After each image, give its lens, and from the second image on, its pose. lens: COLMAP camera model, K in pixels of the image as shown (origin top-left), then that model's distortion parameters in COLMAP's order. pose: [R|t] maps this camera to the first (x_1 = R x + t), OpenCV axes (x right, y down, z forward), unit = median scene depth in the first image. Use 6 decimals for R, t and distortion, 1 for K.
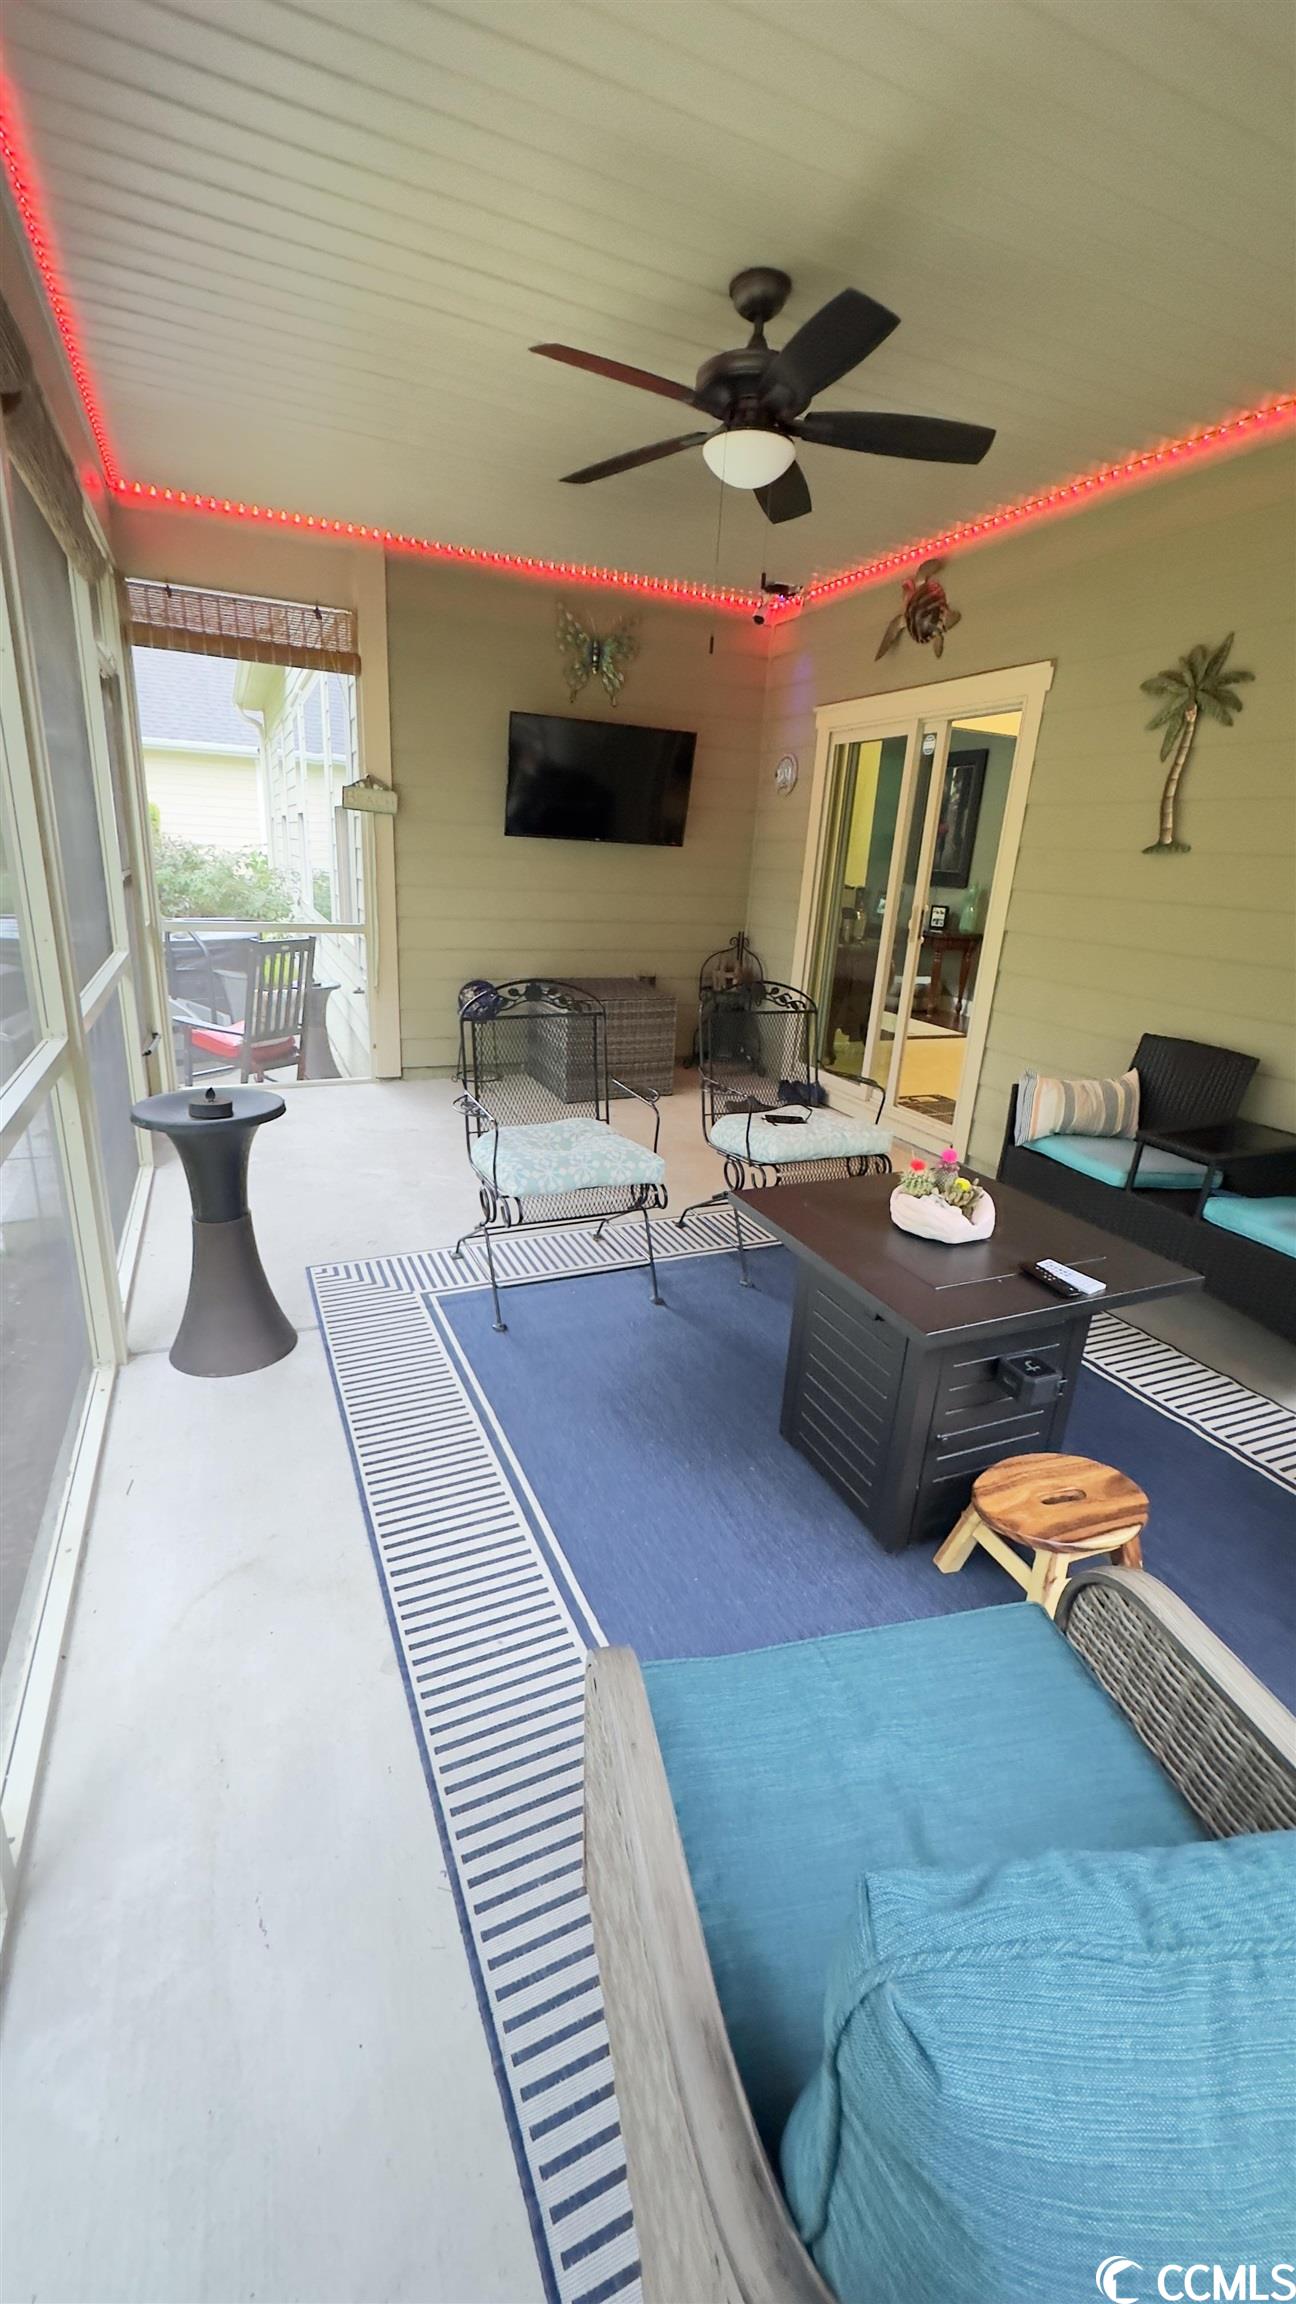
lens RADIAL K [[903.9, 0, 644.0], [0, 903.9, 1145.3], [0, 0, 1]] dist [-0.000387, -0.000028]
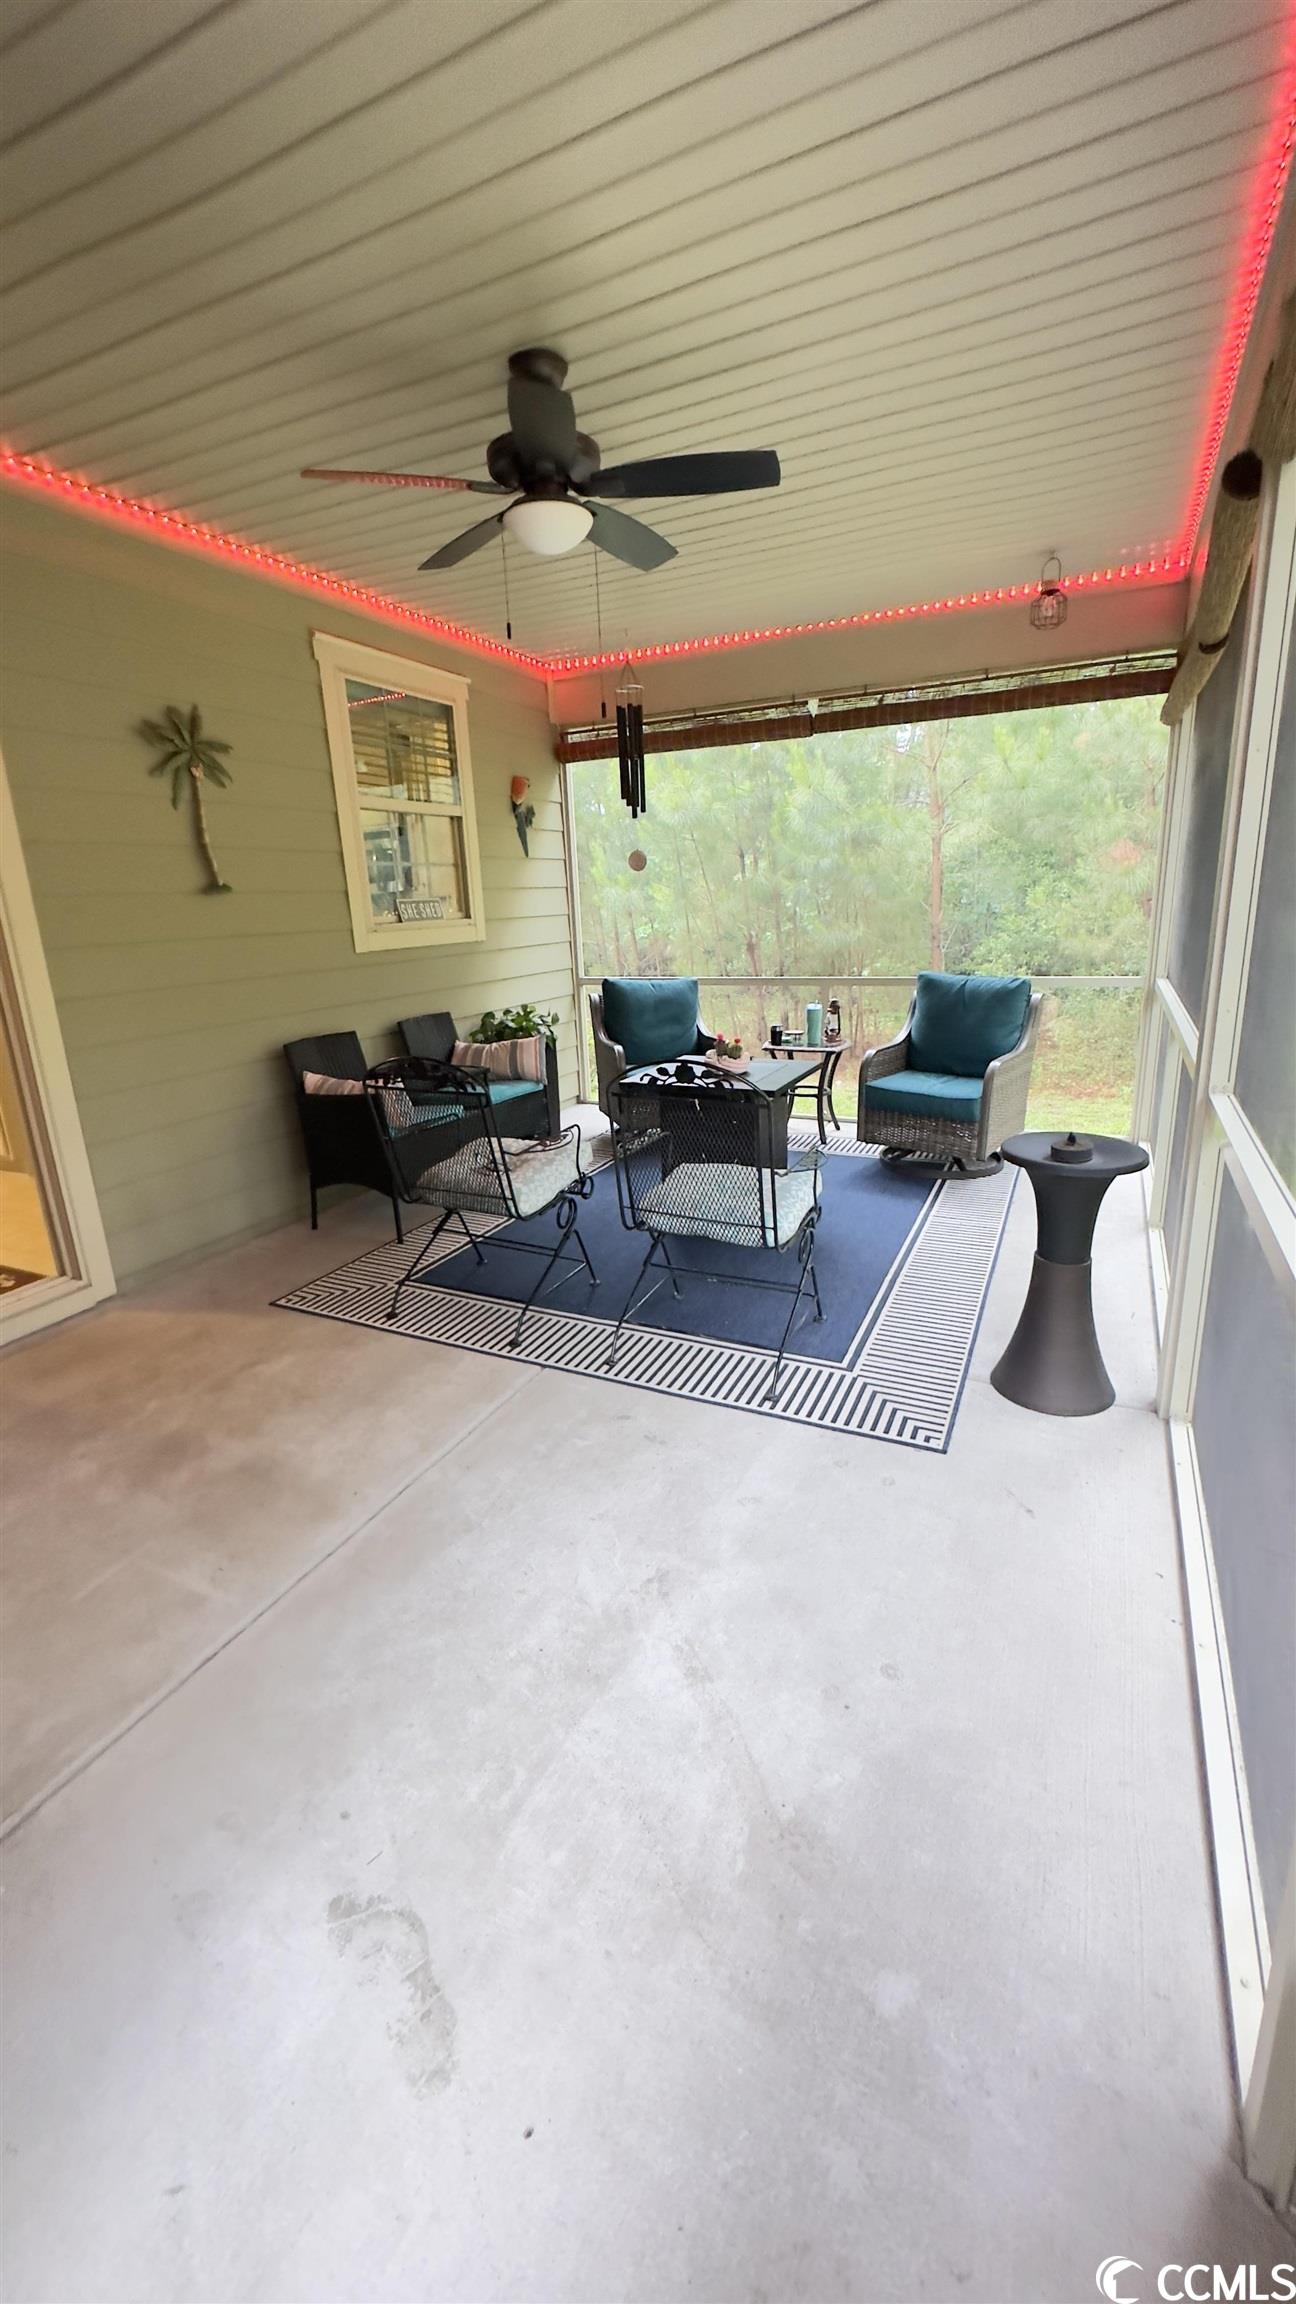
lens RADIAL K [[903.9, 0, 641.4], [0, 903.9, 1146.1], [0, 0, 1]] dist [-0.000387, -0.000028]
pose [[-0.633509, -0.237385, 0.736421, -0.712886], [0.246978, 0.839941, 0.483219, -0.518128], [-0.733259, 0.488003, -0.473481, 1.425093]]
